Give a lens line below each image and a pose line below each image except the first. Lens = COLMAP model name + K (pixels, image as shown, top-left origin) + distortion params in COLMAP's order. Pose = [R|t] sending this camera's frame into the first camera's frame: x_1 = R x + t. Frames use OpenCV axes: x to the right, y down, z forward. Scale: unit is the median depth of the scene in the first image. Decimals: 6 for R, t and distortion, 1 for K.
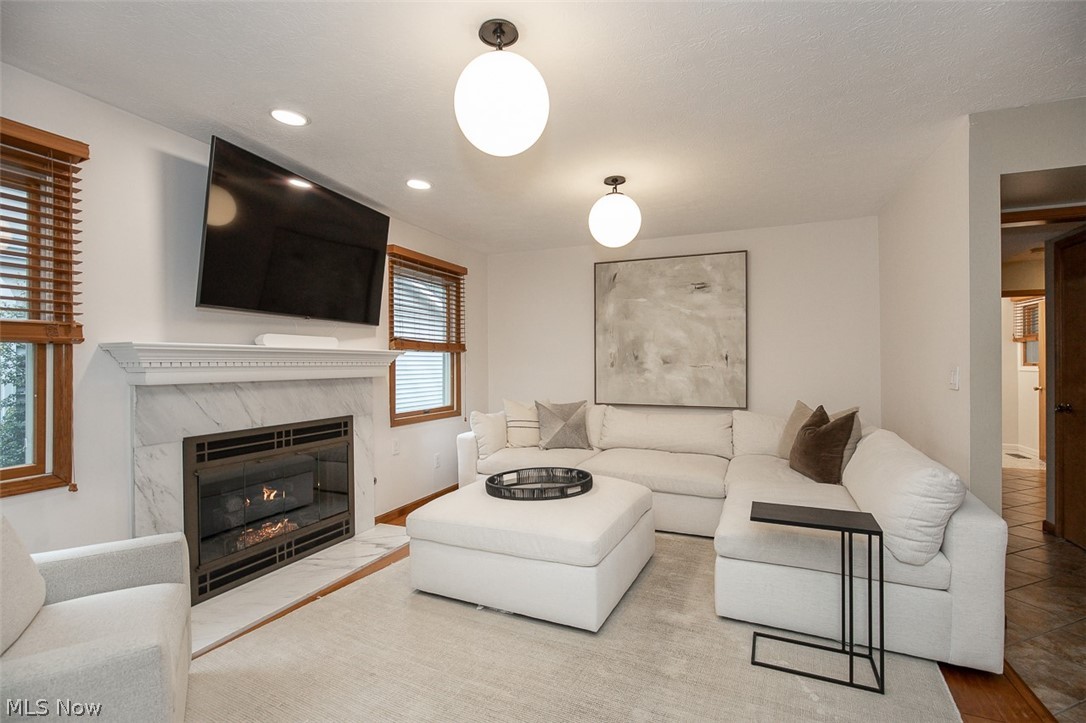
lens RADIAL K [[499.0, 0, 544.7], [0, 499.0, 362.9], [0, 0, 1]] dist [-0.008246, -0.001547]
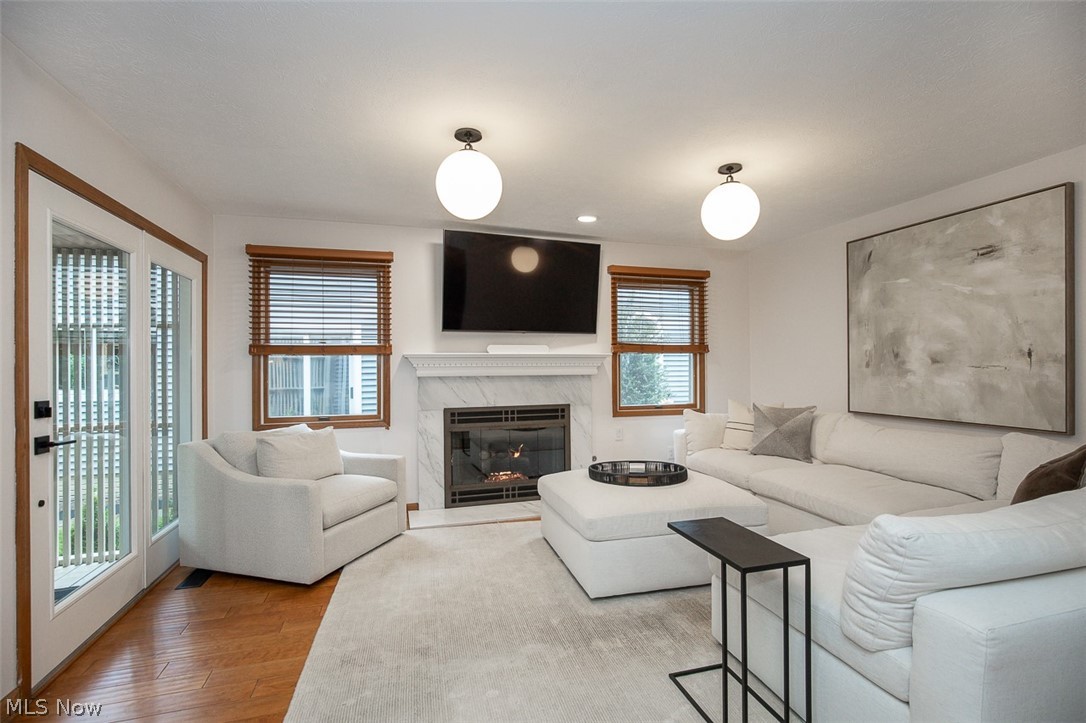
lens RADIAL K [[499.0, 0, 548.8], [0, 499.0, 364.0], [0, 0, 1]] dist [-0.008246, -0.001547]
pose [[0.646350, -0.003510, -0.763033, 0.502643], [0.004590, 0.999989, -0.000712, 0.001072], [0.763027, -0.003042, 0.646359, 0.102281]]
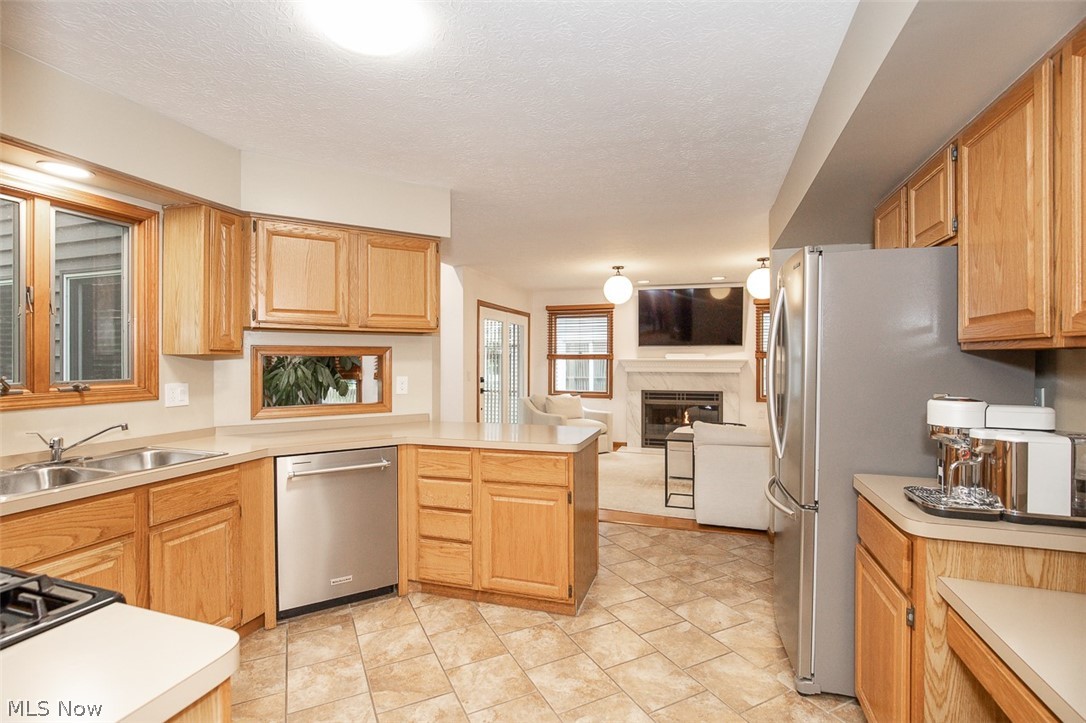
lens RADIAL K [[499.0, 0, 547.2], [0, 499.0, 361.0], [0, 0, 1]] dist [-0.008246, -0.001547]
pose [[0.103414, 0.001735, -0.994637, 1.351877], [-0.001943, 0.999997, 0.001543, -0.016888], [0.994637, 0.001774, 0.103417, 0.077827]]
